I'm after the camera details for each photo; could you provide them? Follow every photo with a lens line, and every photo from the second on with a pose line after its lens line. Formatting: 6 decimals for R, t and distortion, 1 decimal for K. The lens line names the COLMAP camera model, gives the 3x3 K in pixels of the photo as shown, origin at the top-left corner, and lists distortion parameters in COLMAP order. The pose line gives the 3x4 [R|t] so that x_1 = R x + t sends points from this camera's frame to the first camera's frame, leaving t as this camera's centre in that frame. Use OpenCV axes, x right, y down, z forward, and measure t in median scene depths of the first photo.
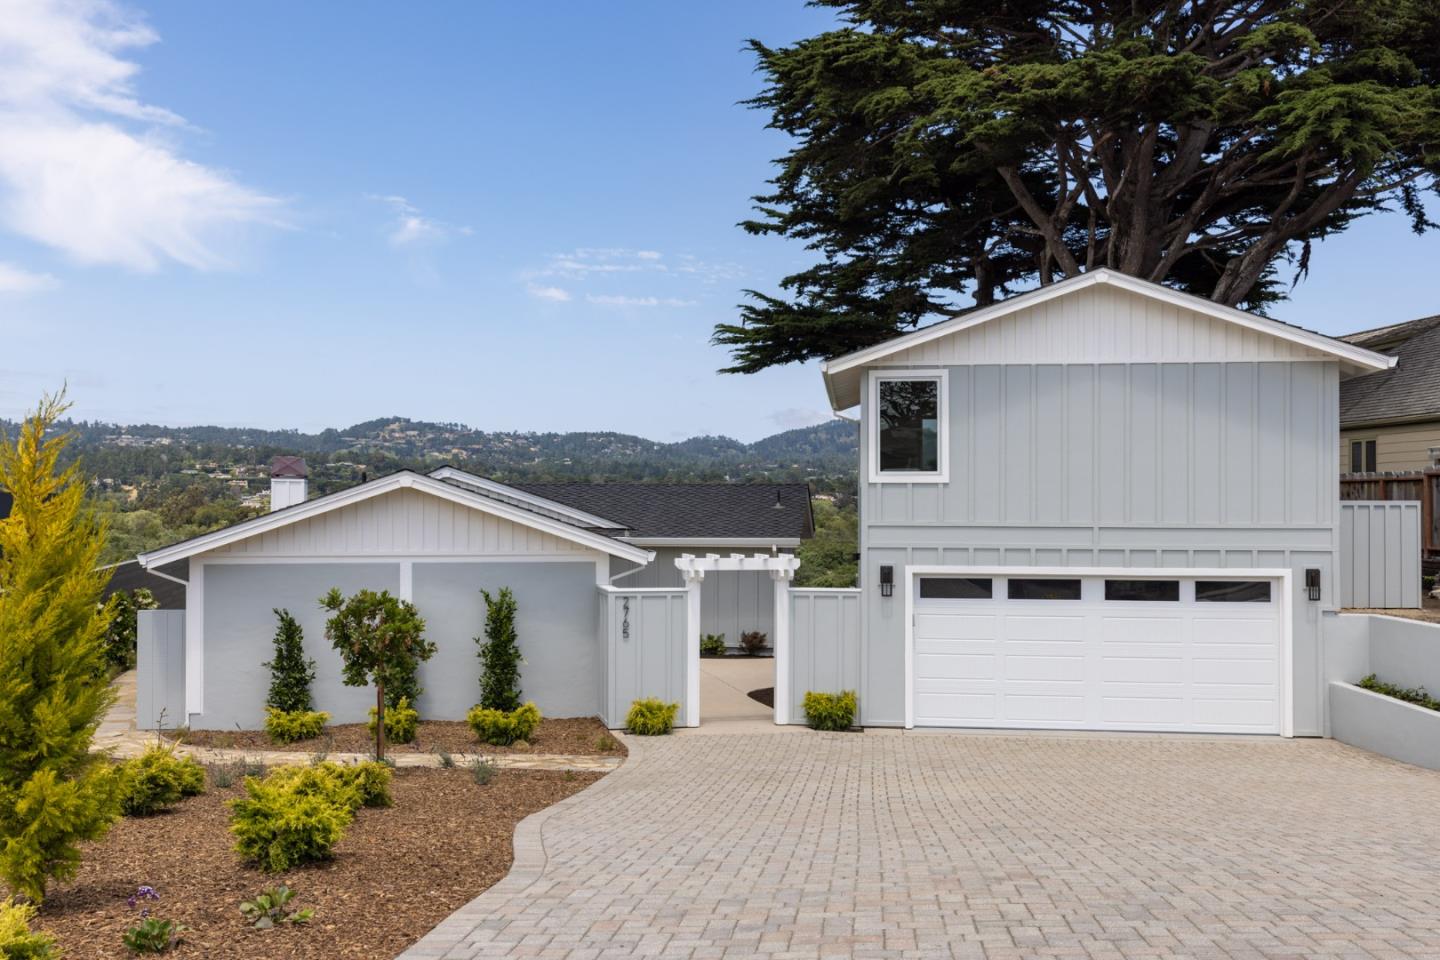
lens RADIAL K [[1383.1, 0, 677.9], [0, 1383.1, 503.5], [0, 0, 1]] dist [0.008071, 0.000000]
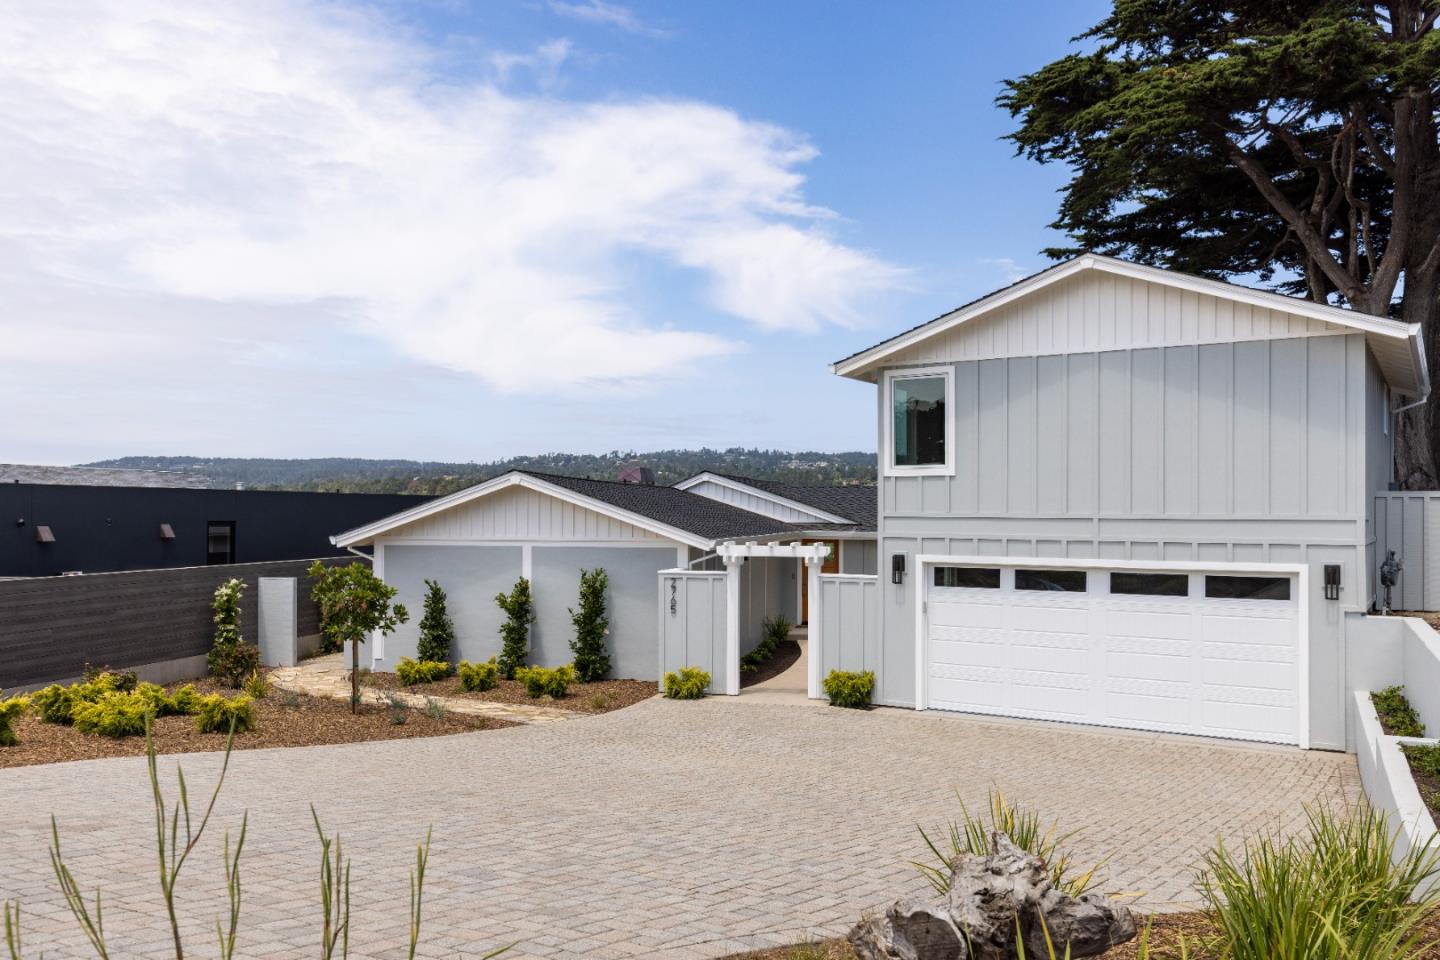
lens RADIAL K [[1141.6, 0, 755.0], [0, 1141.6, 513.3], [0, 0, 1]] dist [0.005425, -0.015767]
pose [[0.911225, 0.001294, -0.411906, 0.409233], [-0.001293, 0.999999, 0.000280, 0.013339], [0.411906, 0.000277, 0.911226, 0.160346]]
